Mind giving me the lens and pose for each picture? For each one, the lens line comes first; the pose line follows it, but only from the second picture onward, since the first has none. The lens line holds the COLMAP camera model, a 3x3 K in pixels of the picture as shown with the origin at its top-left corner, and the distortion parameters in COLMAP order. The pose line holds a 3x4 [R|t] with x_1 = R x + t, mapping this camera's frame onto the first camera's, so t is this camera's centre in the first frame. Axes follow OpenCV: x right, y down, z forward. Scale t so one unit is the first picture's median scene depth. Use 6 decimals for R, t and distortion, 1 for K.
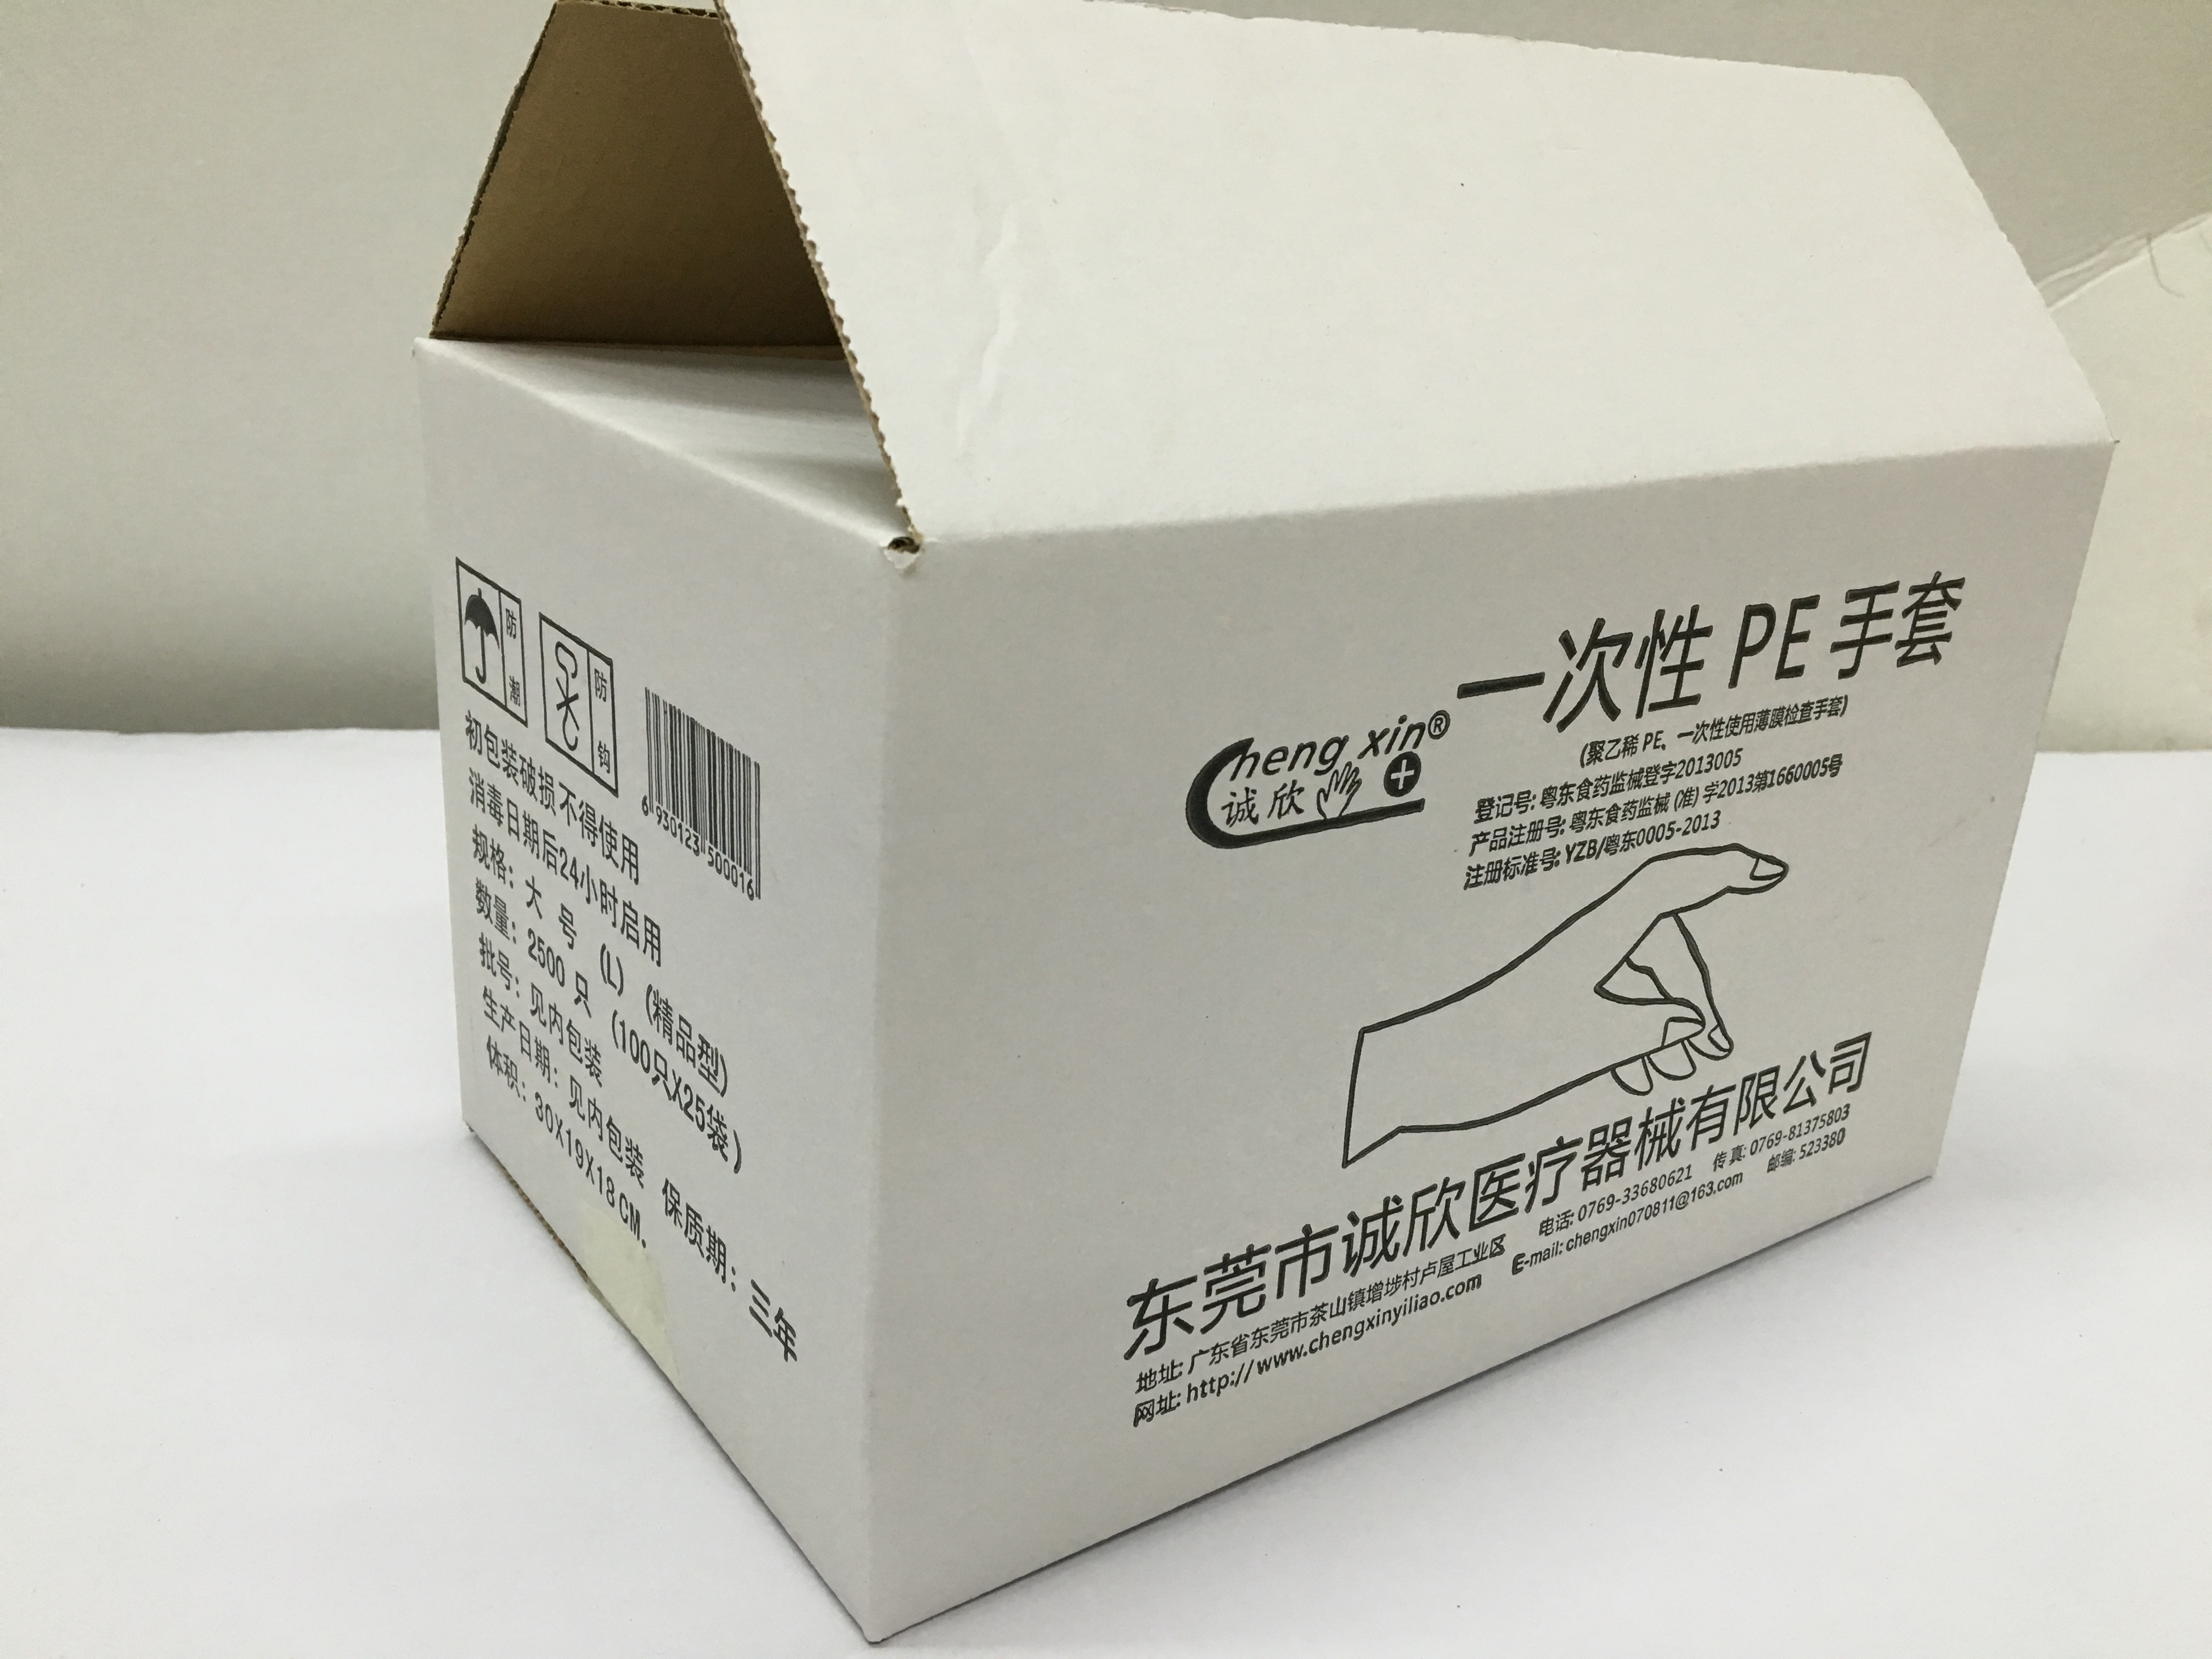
lens RADIAL K [[1881.0, 0, 1106.0], [0, 1881.0, 829.5], [0, 0, 1]] dist [0.127270, -0.320210]
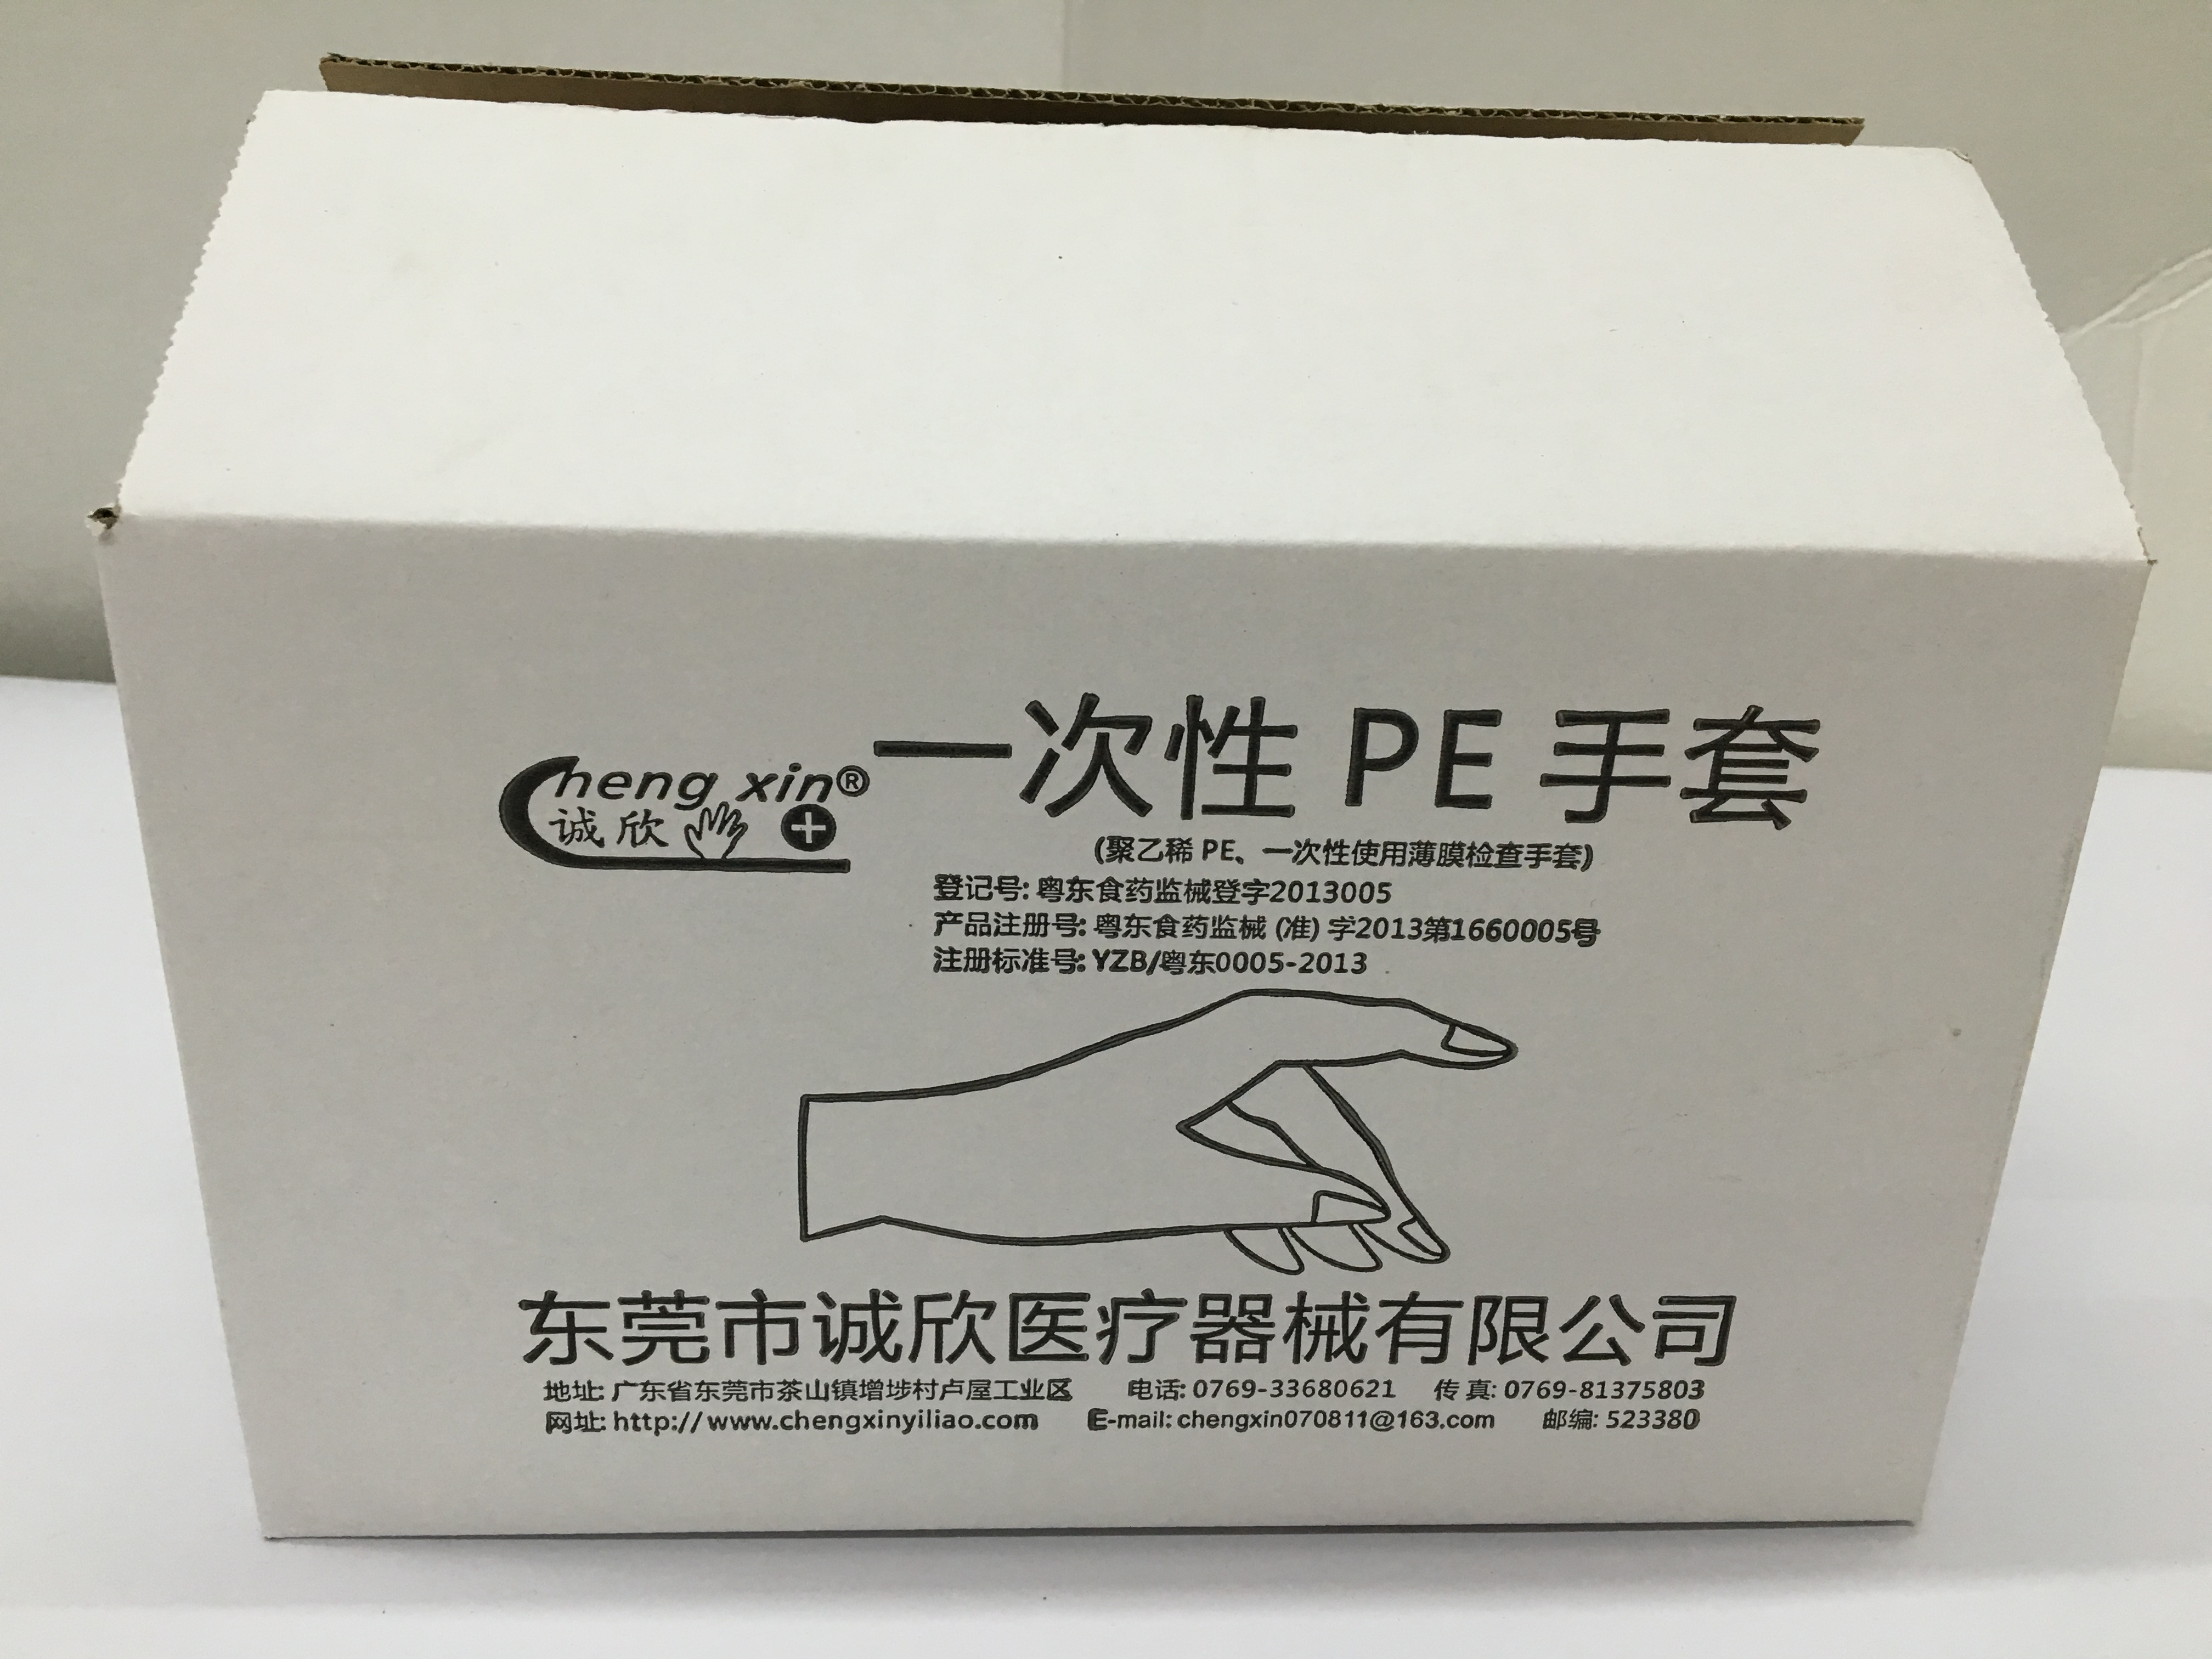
lens RADIAL K [[1881.0, 0, 1106.0], [0, 1881.0, 829.5], [0, 0, 1]] dist [0.127270, -0.320210]
pose [[0.849651, 0.163819, -0.501255, 0.657267], [-0.170917, 0.984762, 0.032123, -0.073235], [0.498879, 0.058380, 0.864703, 0.242834]]
